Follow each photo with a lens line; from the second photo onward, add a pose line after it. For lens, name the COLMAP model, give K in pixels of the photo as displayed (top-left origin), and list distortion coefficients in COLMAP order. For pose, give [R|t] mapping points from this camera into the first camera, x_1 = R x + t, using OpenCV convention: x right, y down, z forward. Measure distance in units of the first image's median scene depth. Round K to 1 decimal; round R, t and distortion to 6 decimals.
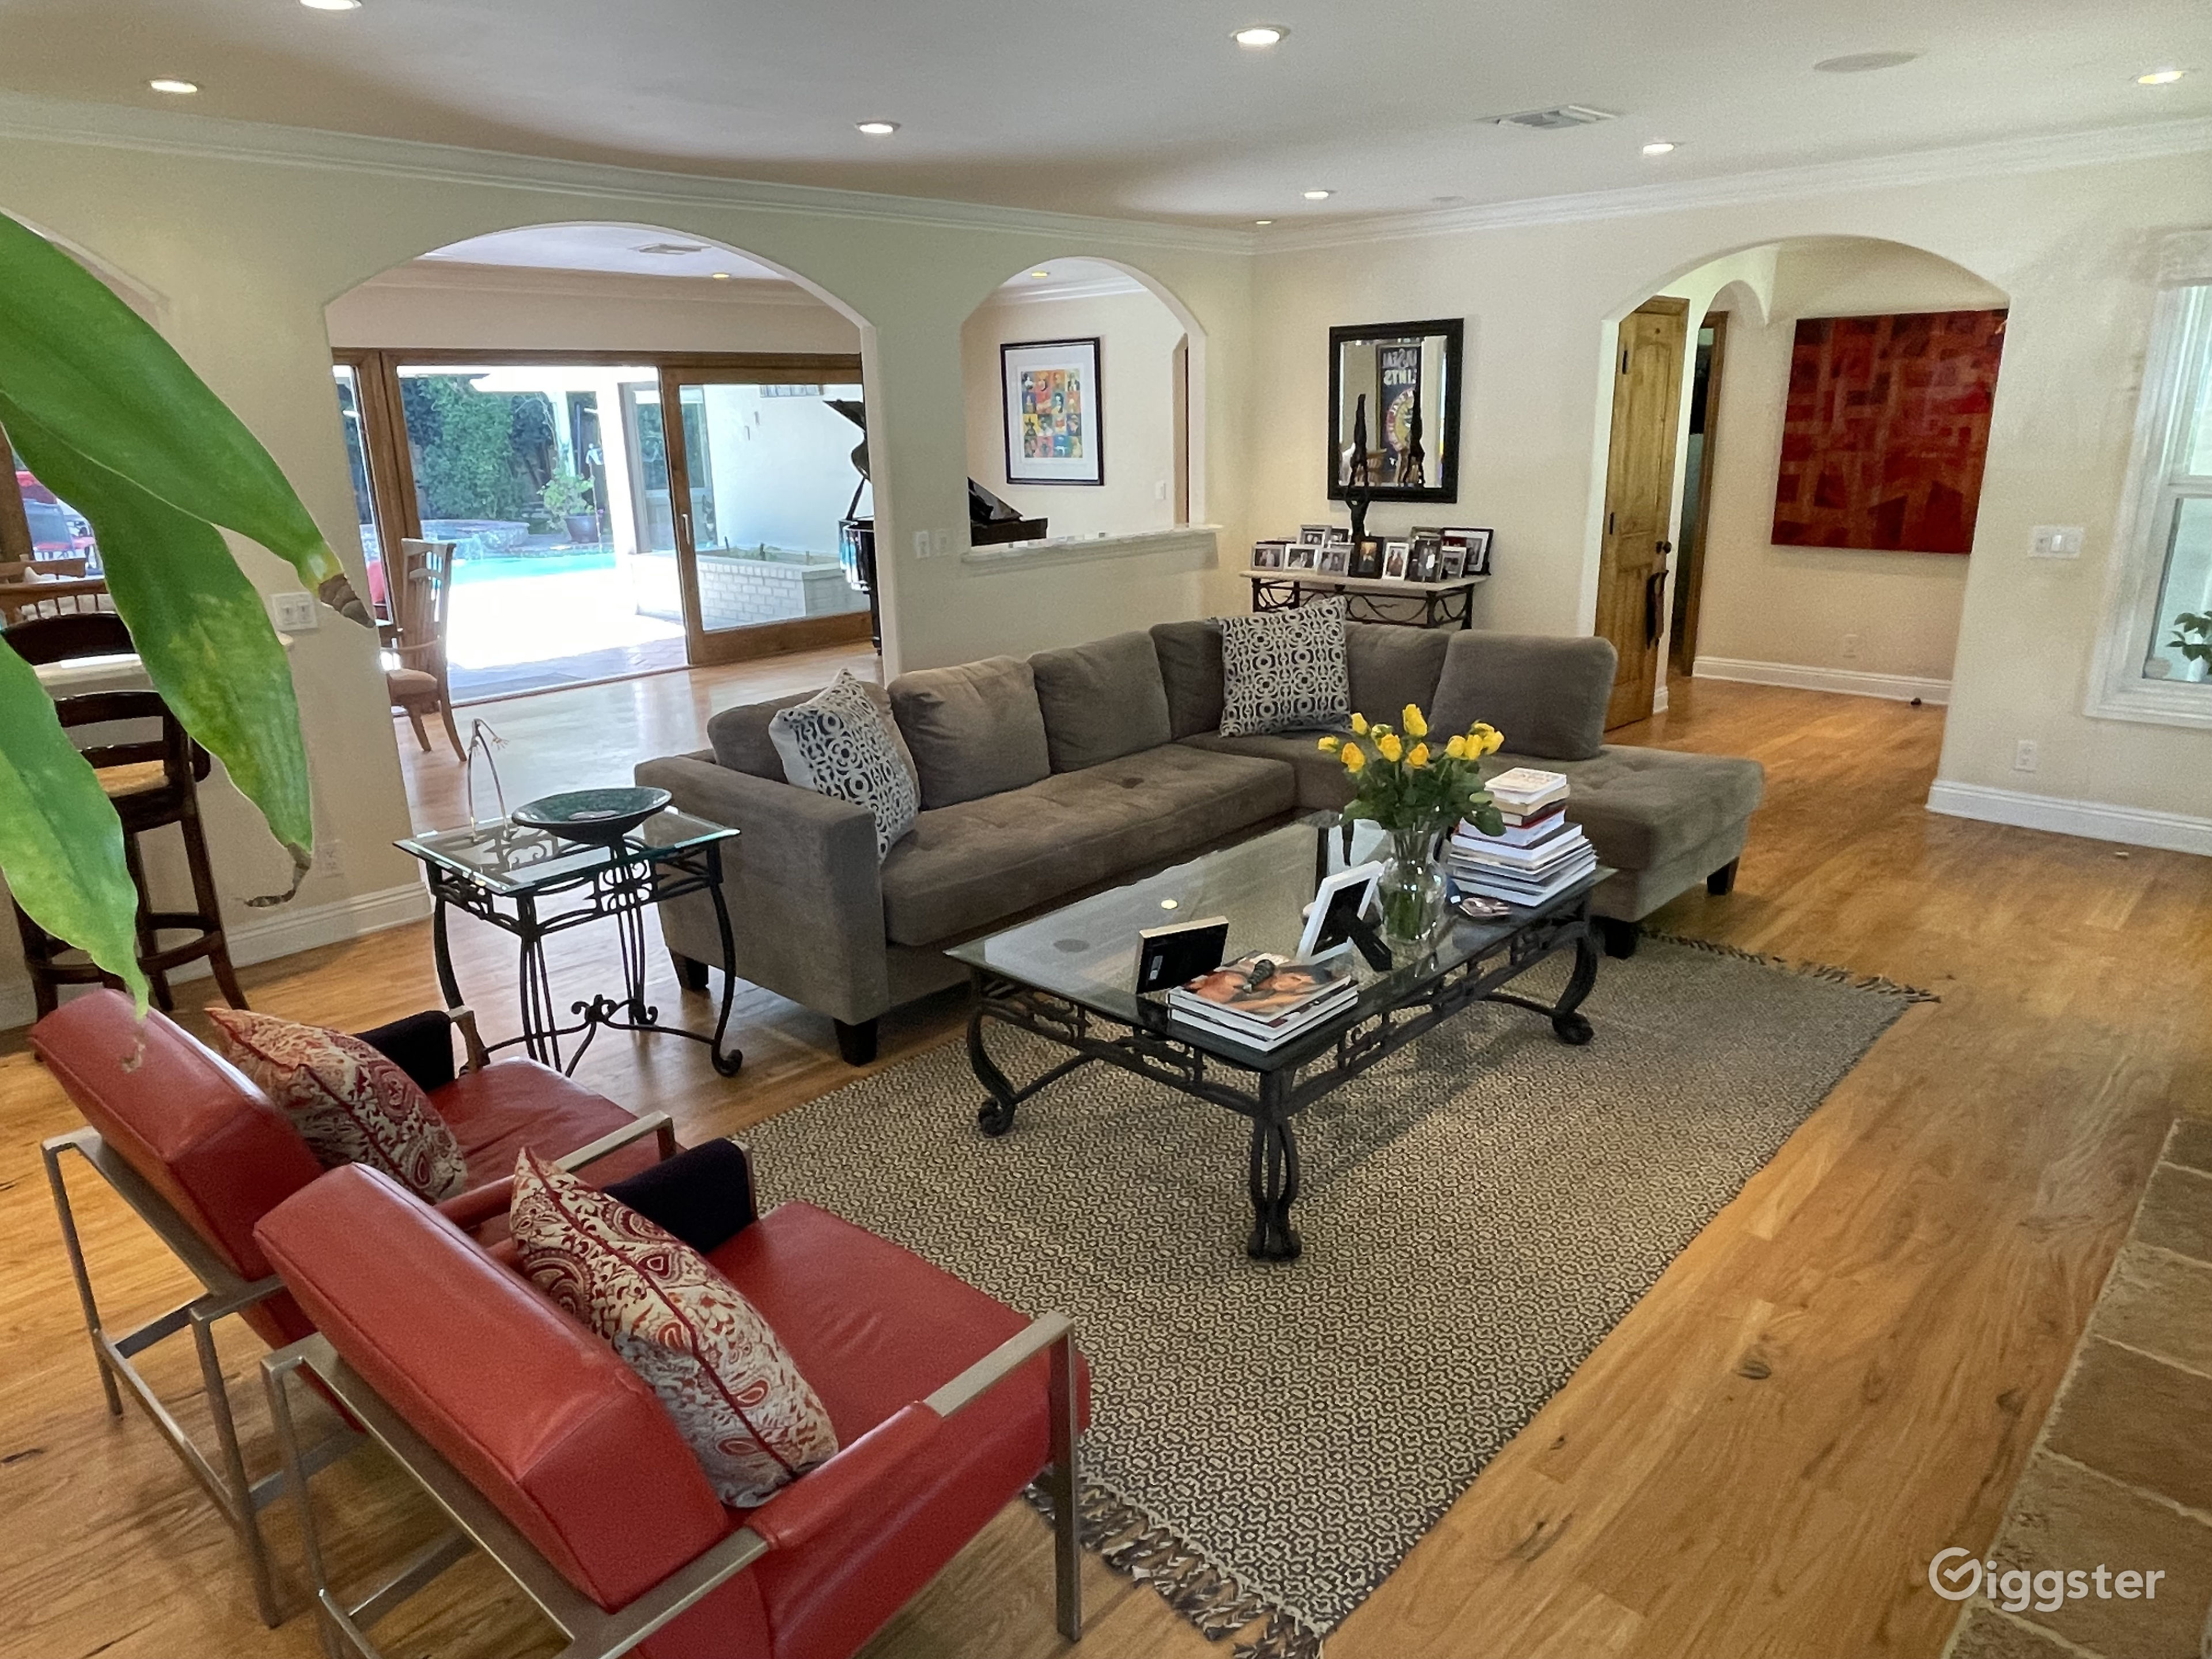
lens RADIAL K [[1407.3, 0, 1117.7], [0, 1407.3, 828.3], [0, 0, 1]] dist [0.002353, -0.003092]
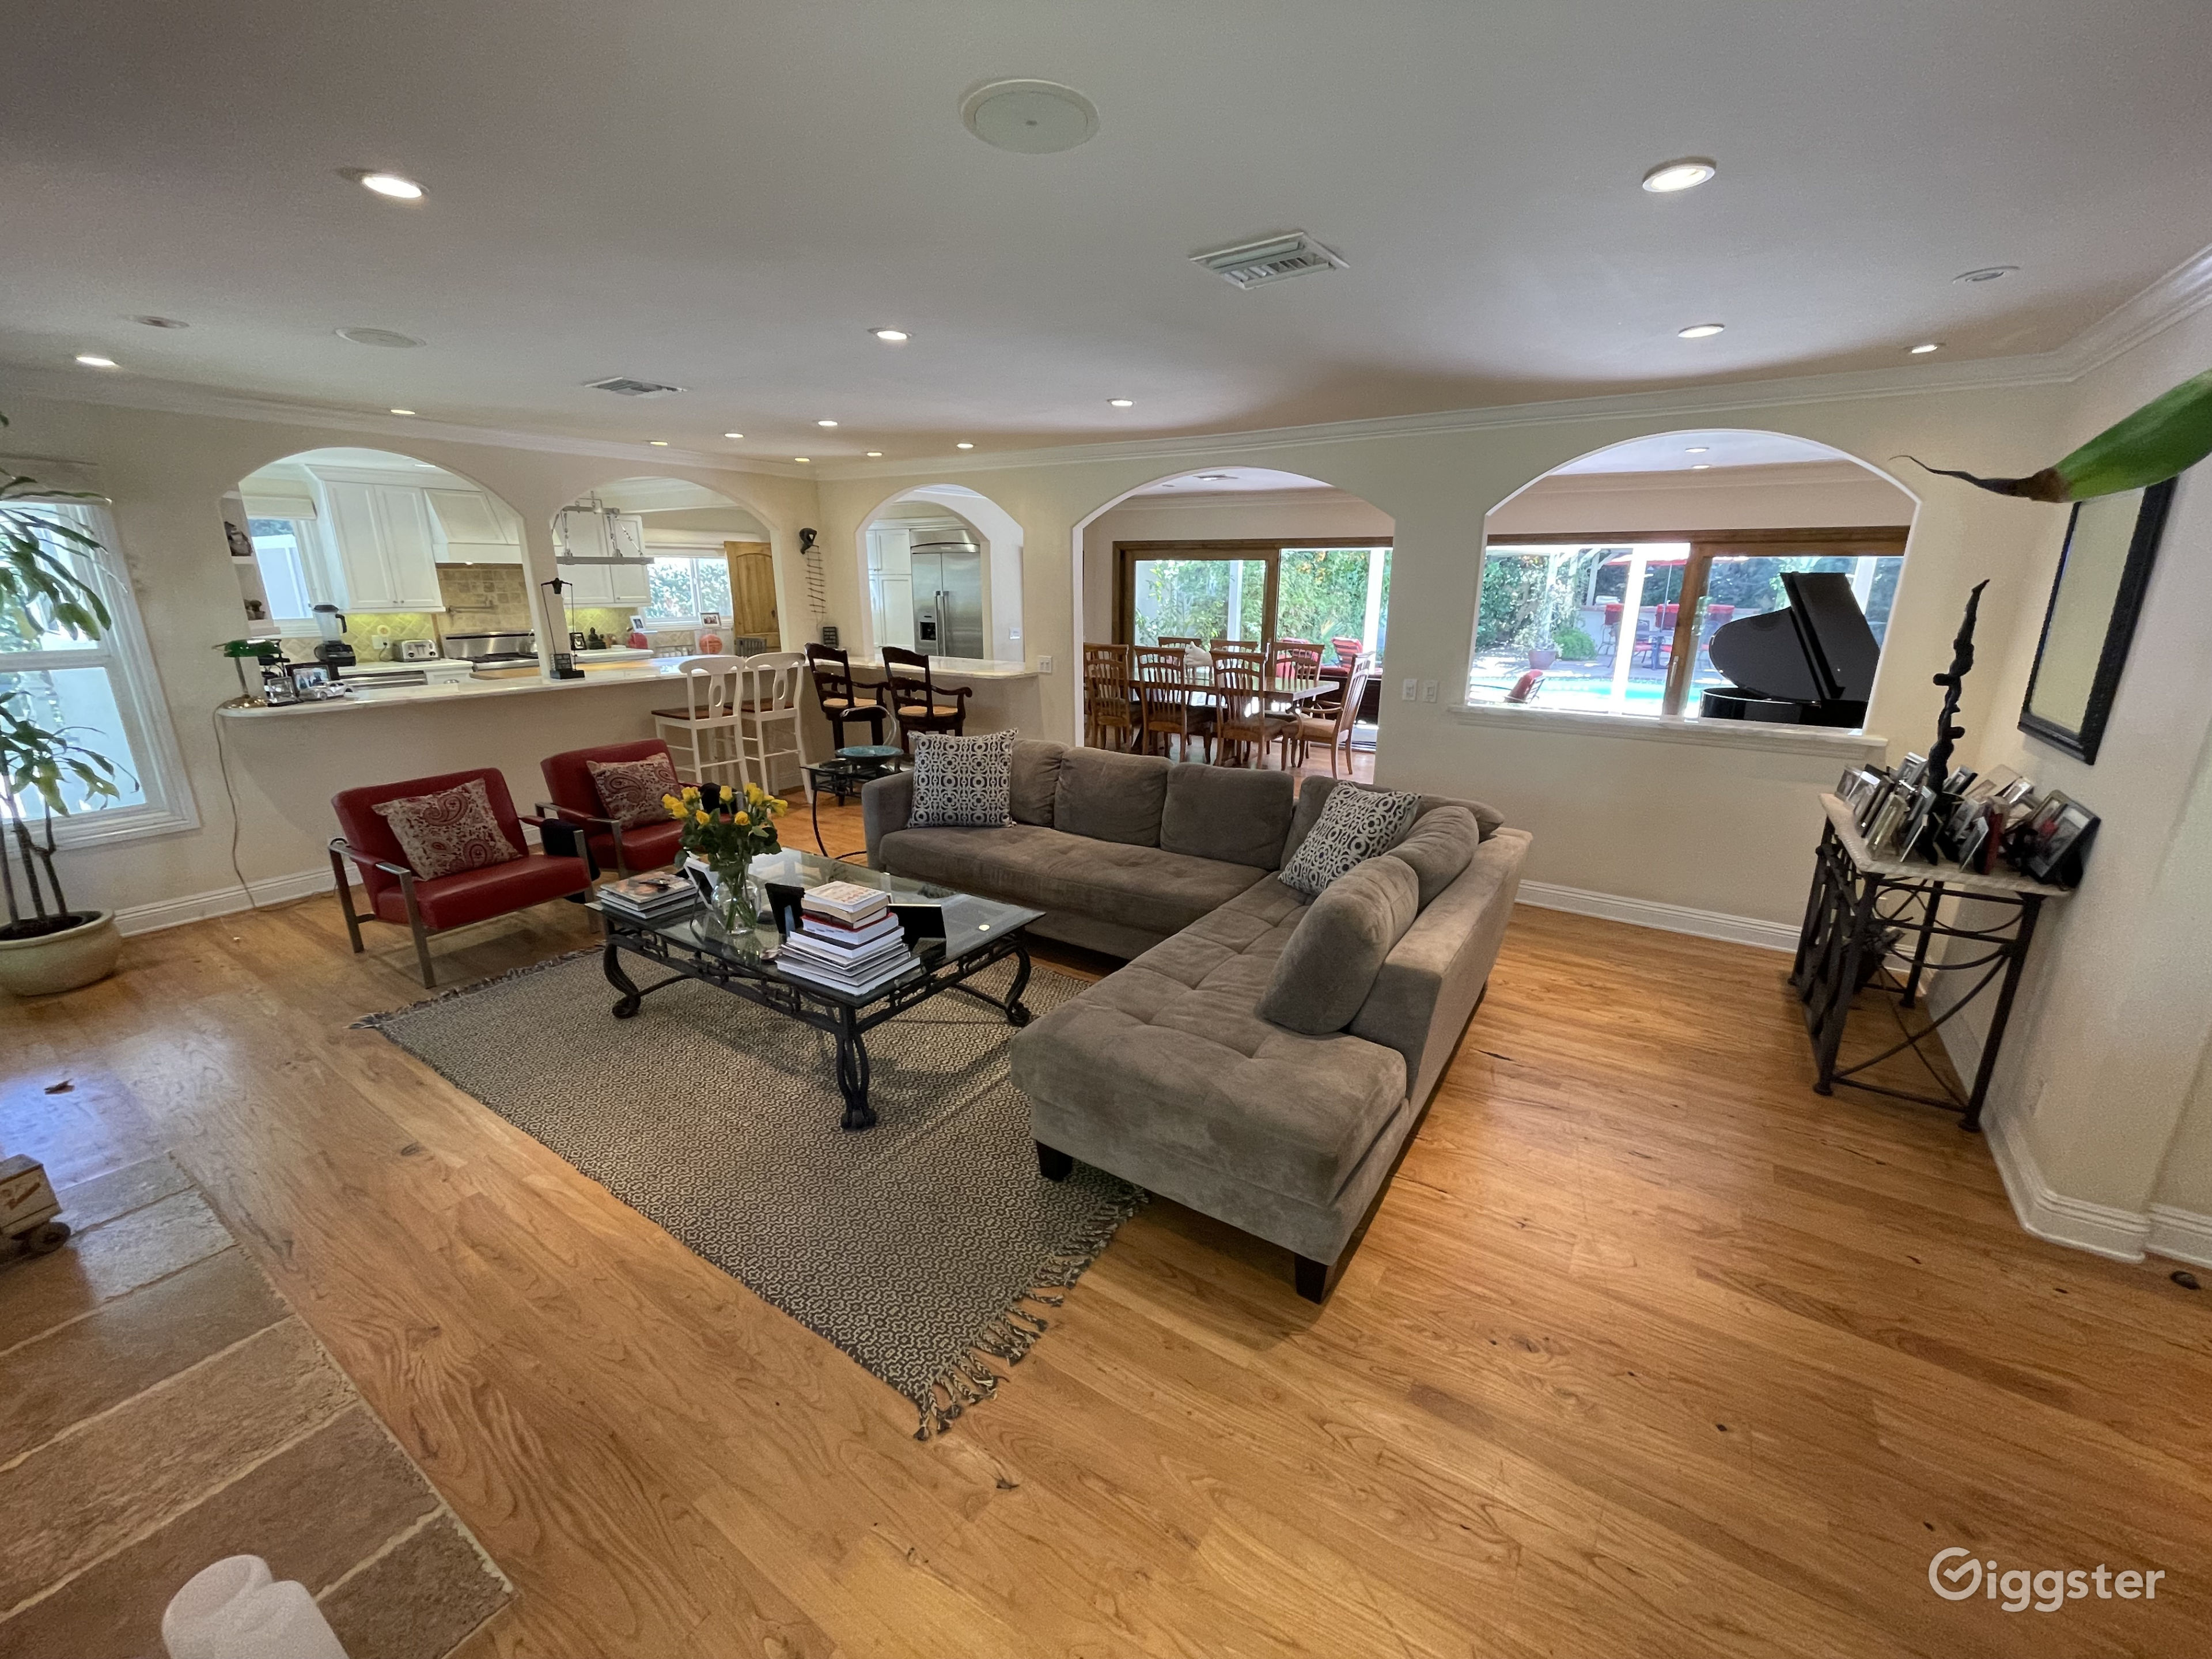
lens RADIAL K [[885.7, 0, 1106.0], [0, 885.7, 829.5], [0, 0, 1]] dist [-0.000272, -0.000185]
pose [[0.156213, 0.296700, -0.942107, 0.530538], [-0.286086, 0.926523, 0.244355, -0.174866], [0.945385, 0.231352, 0.229617, 0.518328]]
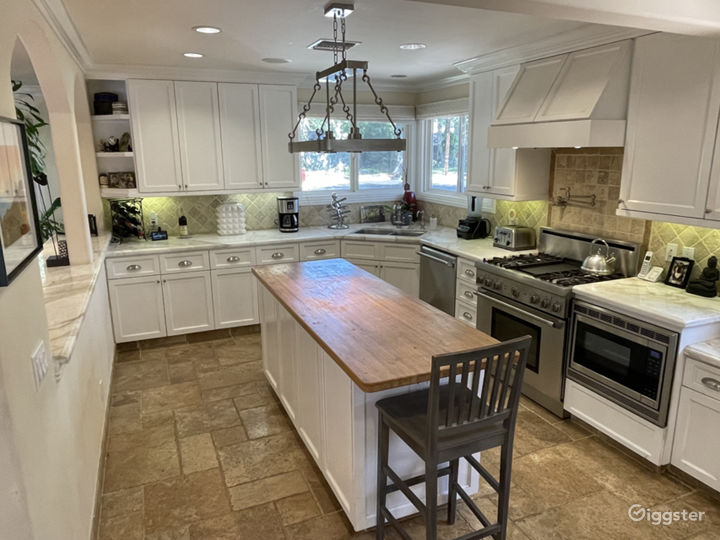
lens RADIAL K [[508.6, 0, 360.0], [0, 508.6, 270.0], [0, 0, 1]] dist [-0.002025, -0.005590]
pose [[-0.910219, -0.066236, 0.408795, -0.820194], [0.144555, 0.874220, 0.463512, -0.141452], [-0.388078, 0.480991, -0.786158, 0.479712]]
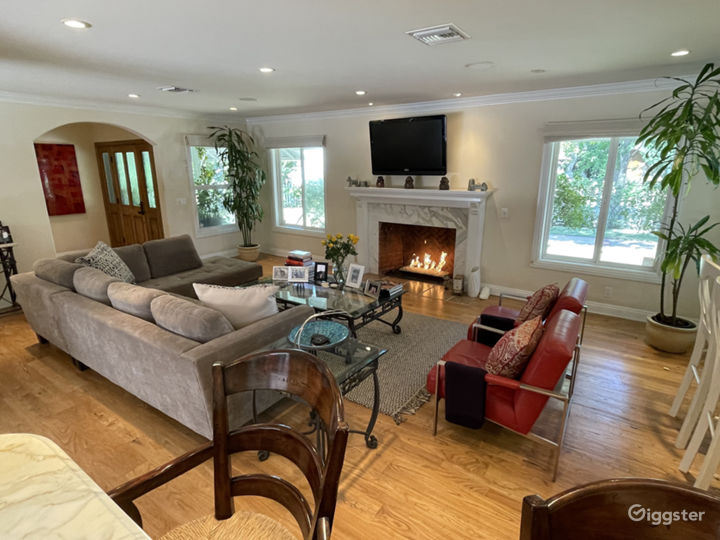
lens RADIAL K [[395.8, 0, 361.3], [0, 395.8, 270.4], [0, 0, 1]] dist [-0.002387, 0.000023]
pose [[-0.128566, -0.235230, 0.963399, -0.494274], [0.287662, 0.920848, 0.263229, -0.130511], [-0.949063, 0.310975, -0.050724, 0.458023]]
